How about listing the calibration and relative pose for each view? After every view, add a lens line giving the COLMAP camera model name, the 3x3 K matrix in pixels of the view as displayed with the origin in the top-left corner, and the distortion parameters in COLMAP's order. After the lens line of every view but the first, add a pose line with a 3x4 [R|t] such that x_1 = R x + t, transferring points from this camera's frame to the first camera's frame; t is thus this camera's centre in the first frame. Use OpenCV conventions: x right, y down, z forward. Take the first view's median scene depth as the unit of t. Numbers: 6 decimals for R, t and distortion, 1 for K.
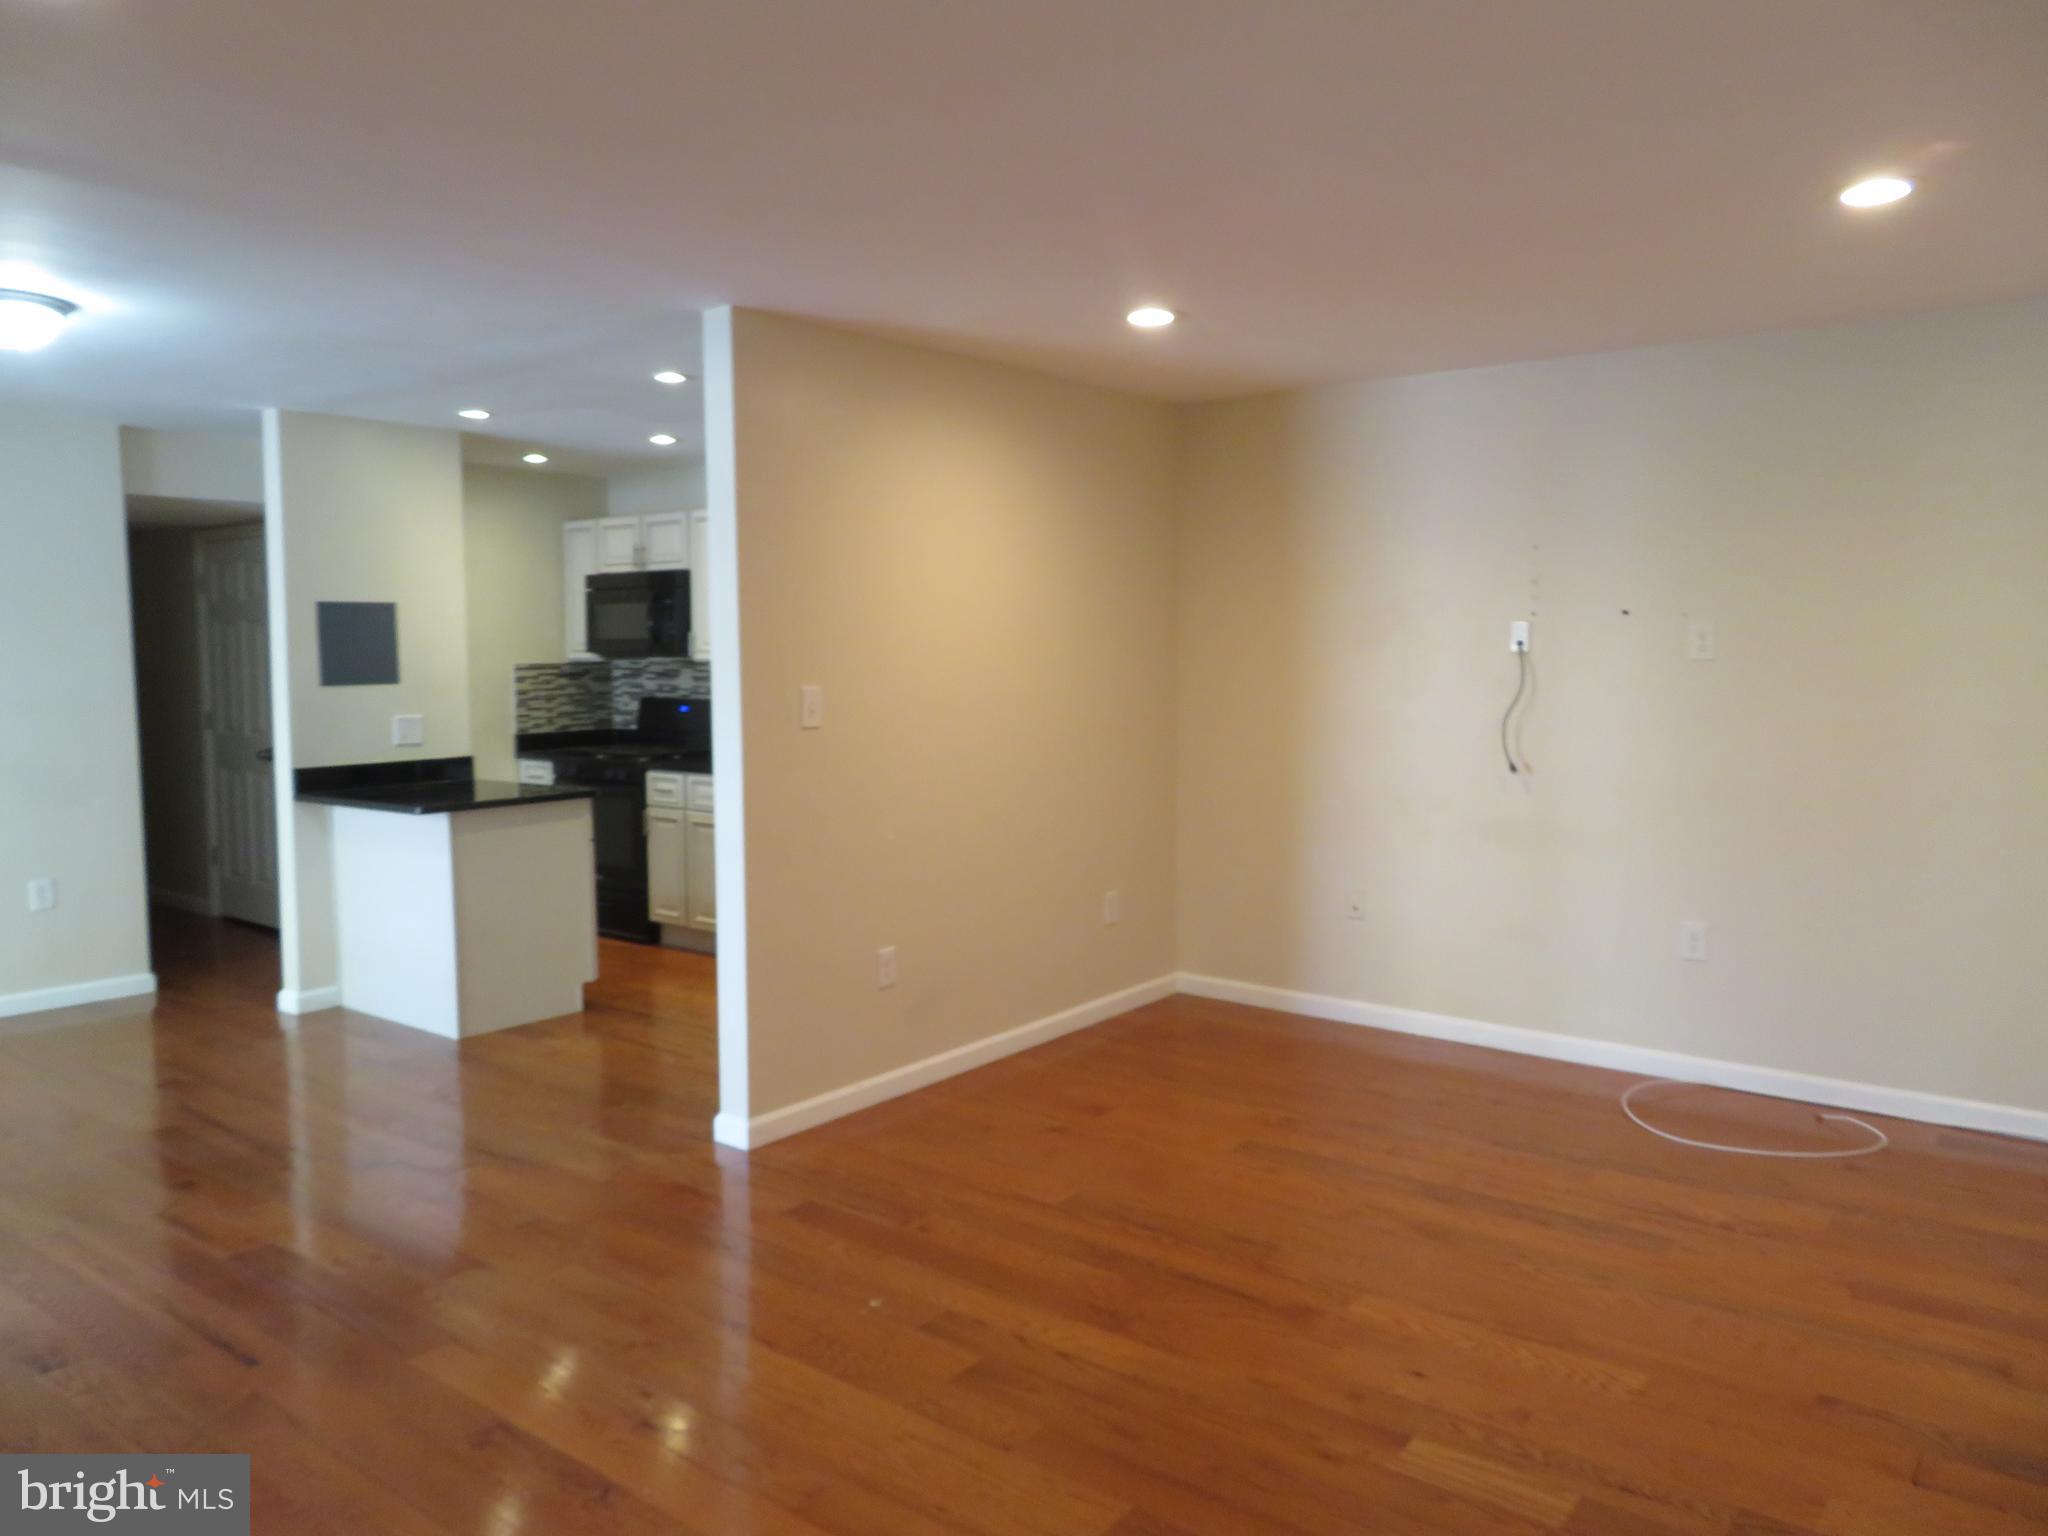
lens RADIAL K [[1471.8, 0, 1023.7], [0, 1471.8, 770.8], [0, 0, 1]] dist [-0.000830, 0.001562]
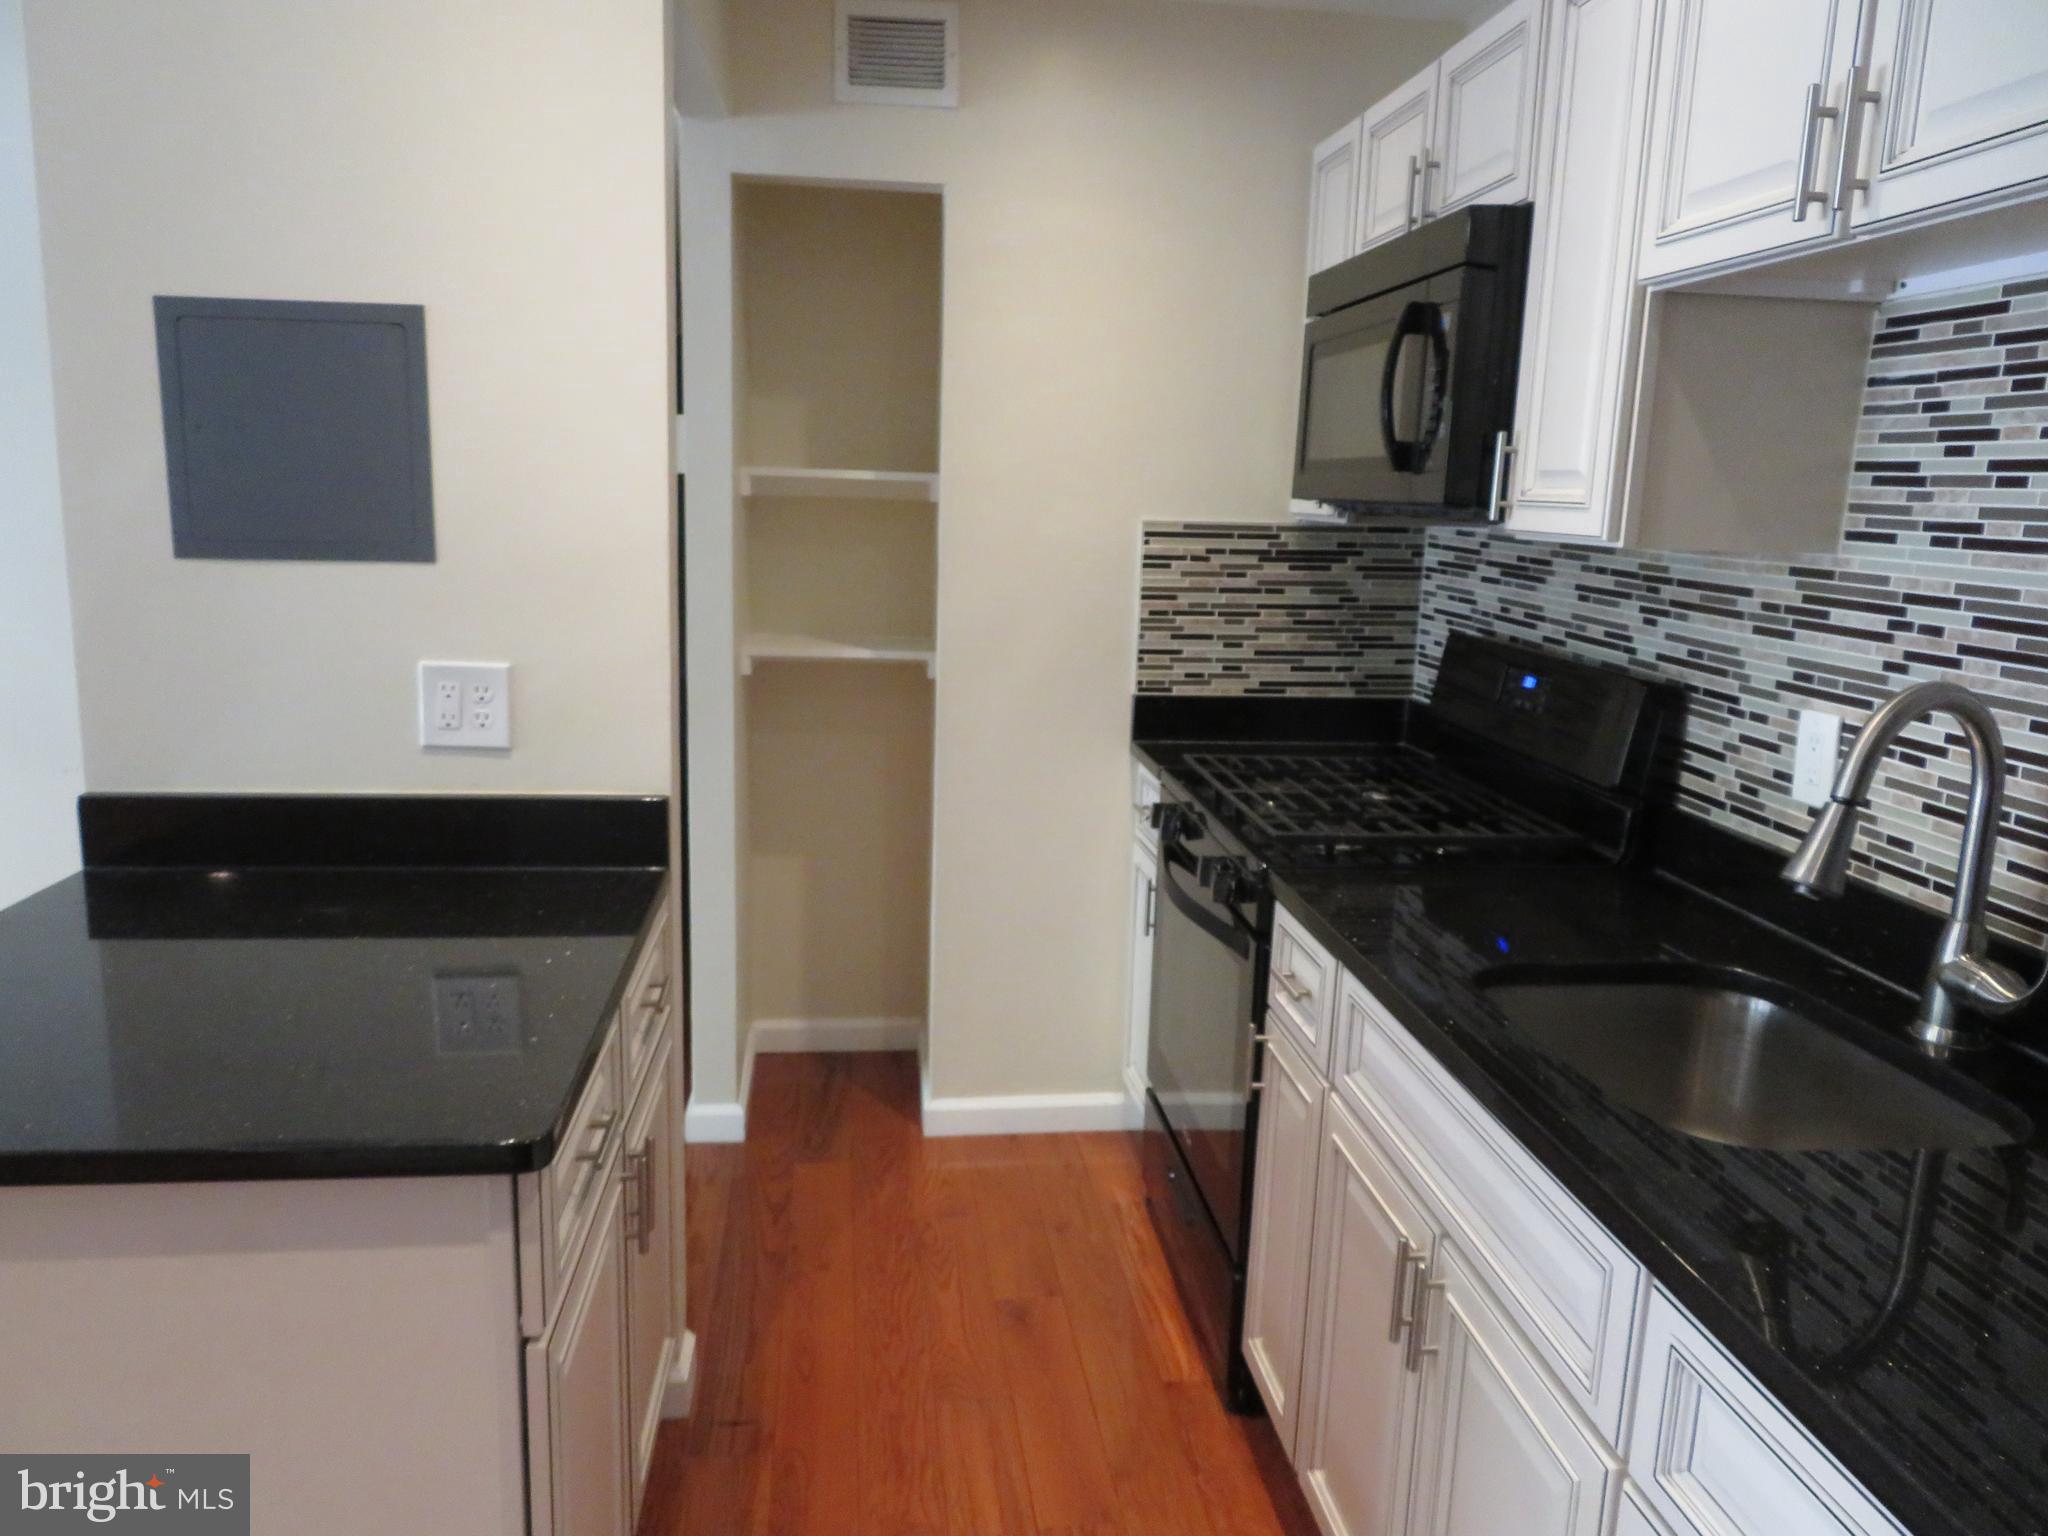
lens RADIAL K [[1464.8, 0, 1019.4], [0, 1464.8, 768.2], [0, 0, 1]] dist [-0.003268, 0.003694]
pose [[0.698087, 0.160395, -0.697816, -0.104762], [-0.094796, 0.986711, 0.131966, -0.072462], [0.709710, -0.025973, 0.704015, 0.901023]]
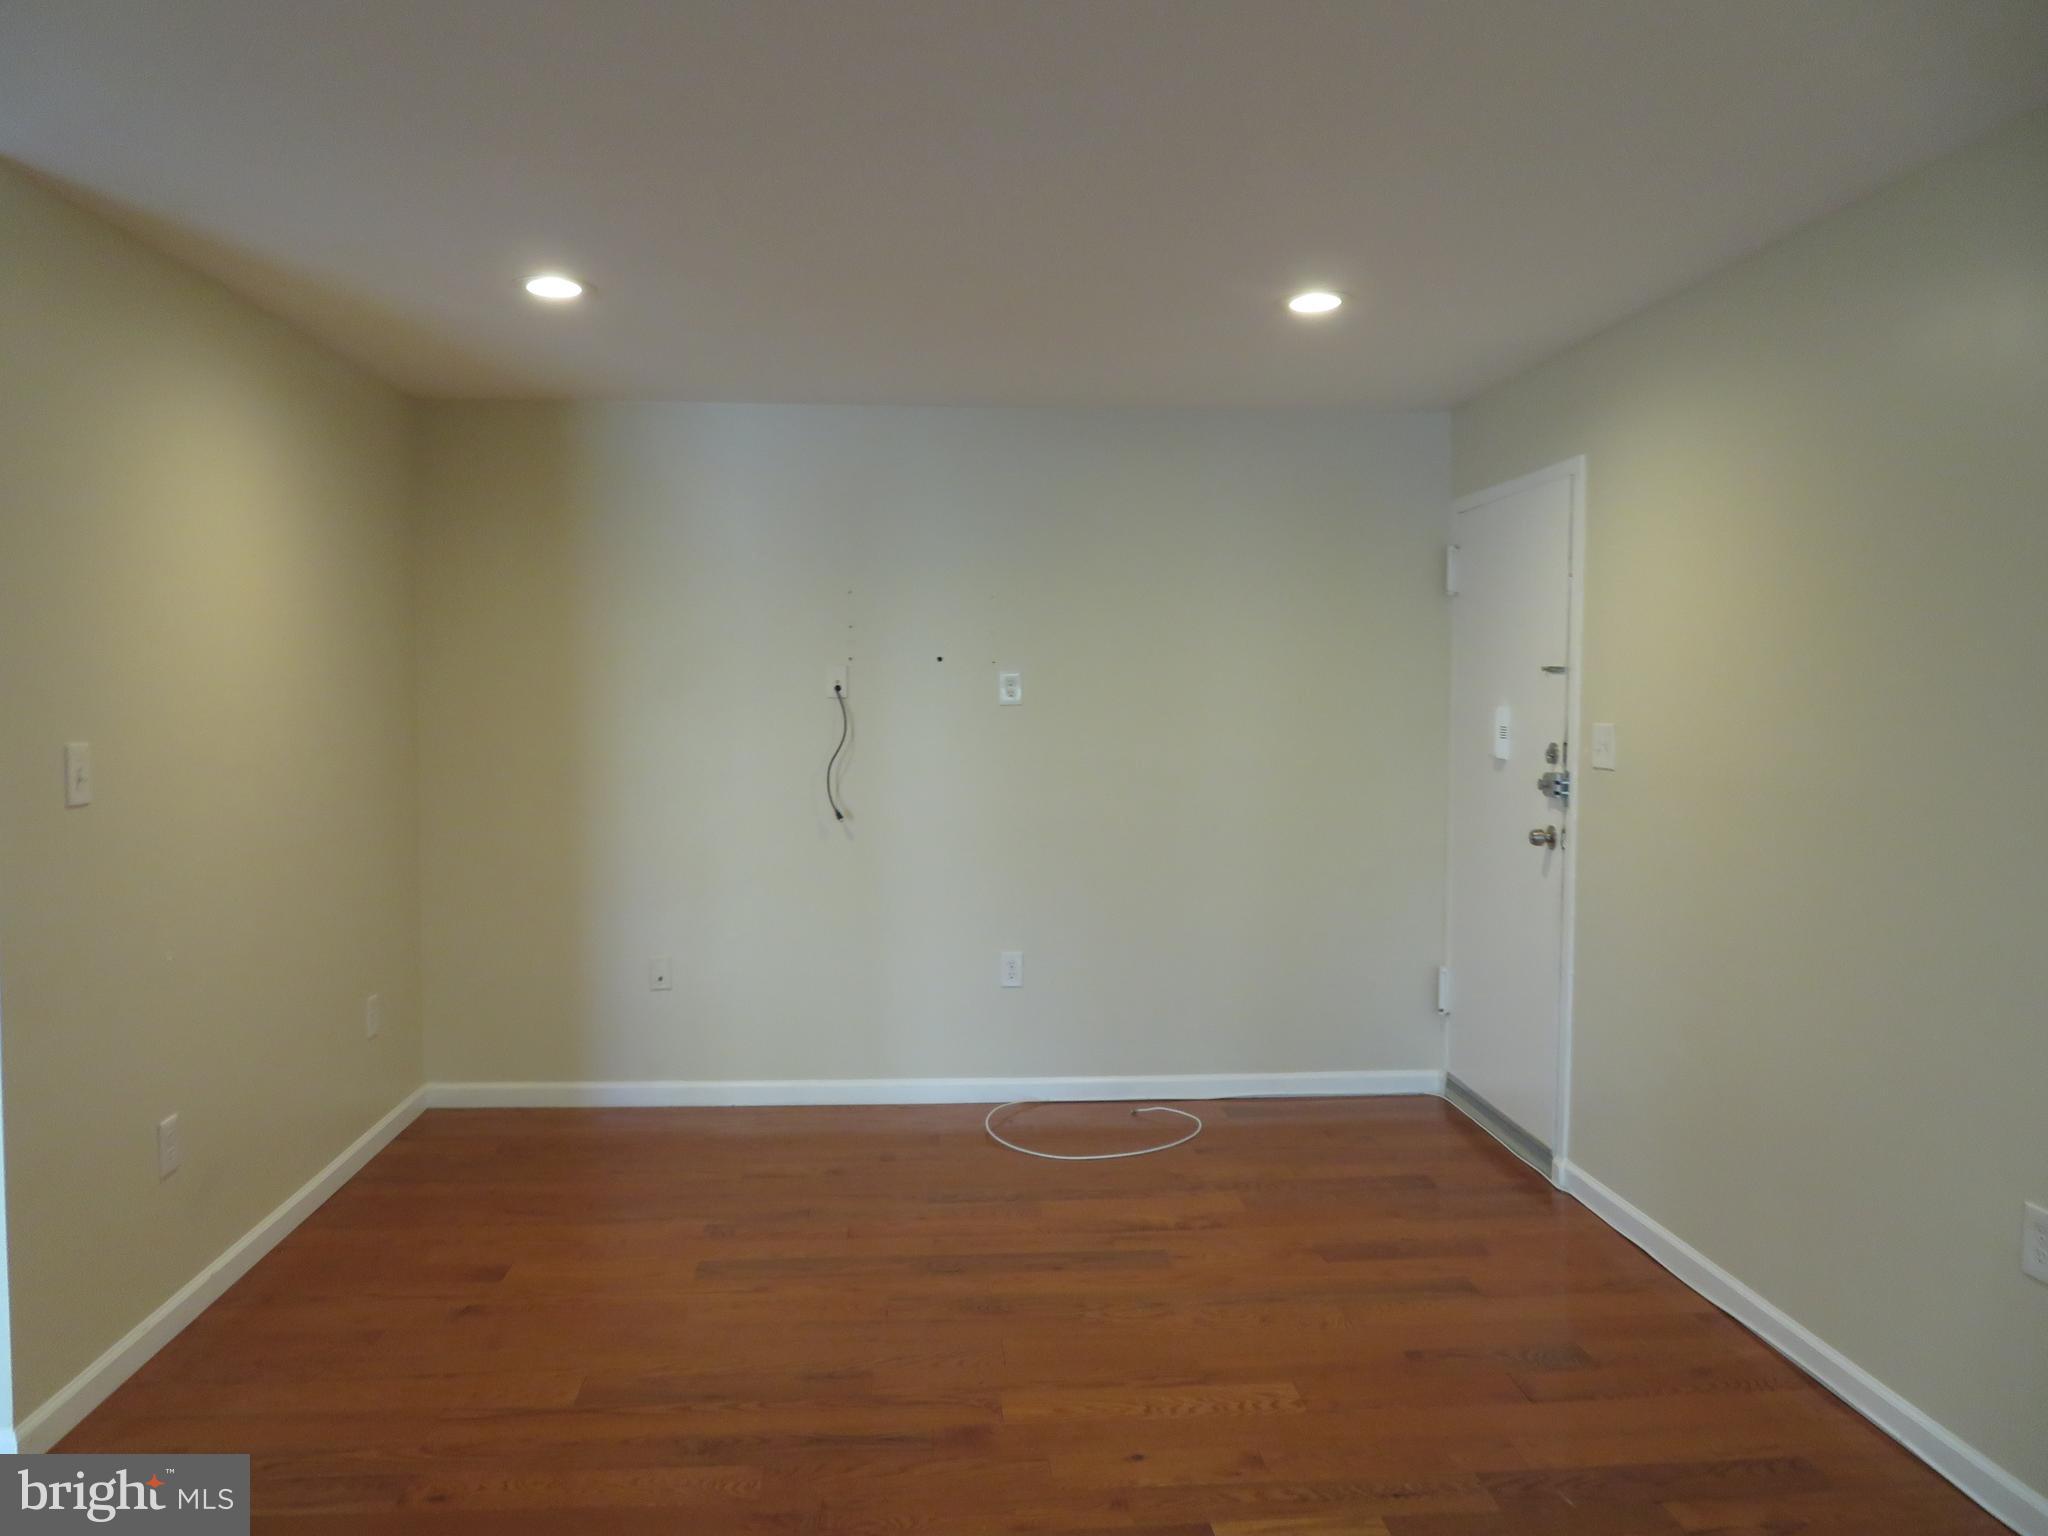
lens RADIAL K [[1462.9, 0, 1026.1], [0, 1462.9, 763.8], [0, 0, 1]] dist [0.001700, -0.026430]
pose [[0.736535, -0.025261, 0.675928, -0.202939], [0.051499, 0.998496, -0.018800, -0.009773], [-0.674436, 0.048656, 0.736728, 0.168715]]
